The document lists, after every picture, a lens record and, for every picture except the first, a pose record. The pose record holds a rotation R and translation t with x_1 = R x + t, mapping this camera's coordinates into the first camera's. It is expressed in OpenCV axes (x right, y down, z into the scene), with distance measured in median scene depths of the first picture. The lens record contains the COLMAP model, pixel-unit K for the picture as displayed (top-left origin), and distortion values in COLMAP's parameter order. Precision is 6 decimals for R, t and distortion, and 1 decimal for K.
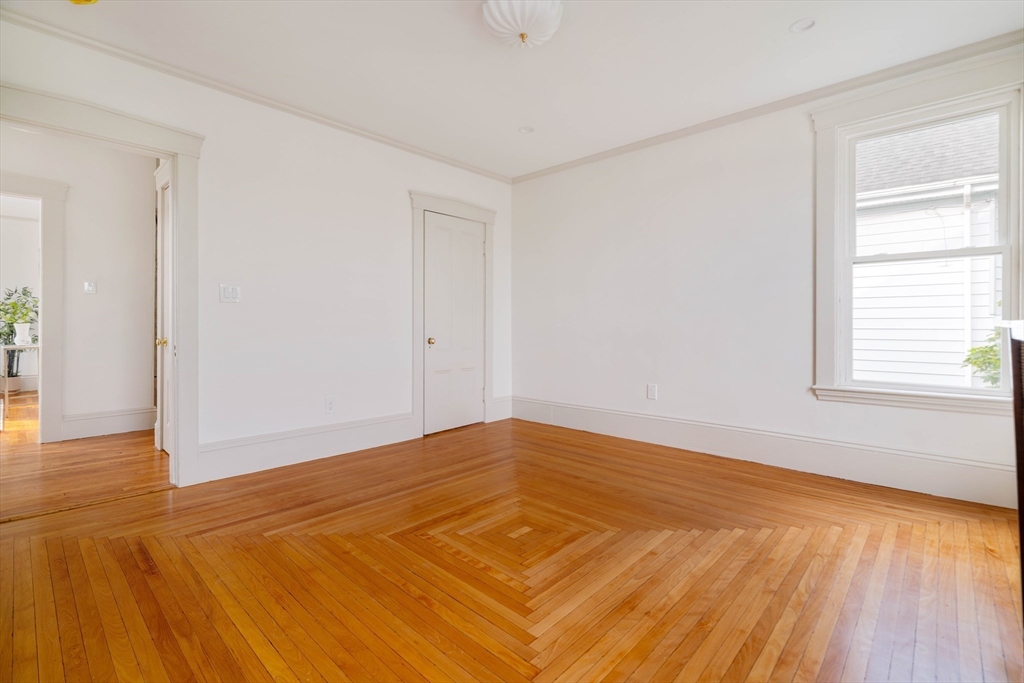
lens RADIAL K [[464.1, 0, 512.3], [0, 464.1, 332.6], [0, 0, 1]] dist [-0.006068, 0.000492]
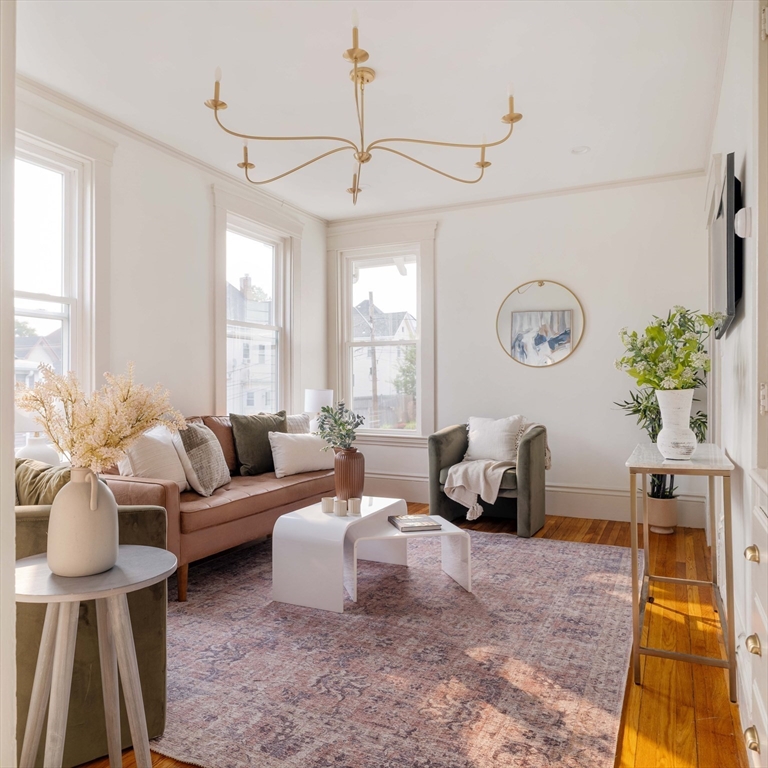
lens RADIAL K [[602.4, 0, 382.3], [0, 602.4, 384.4], [0, 0, 1]] dist [-0.005948, 0.001203]
pose [[0.285340, -0.012104, -0.958350, -0.570173], [-0.006300, 0.999875, -0.014504, -0.012850], [0.958406, 0.010176, 0.285228, 0.543230]]
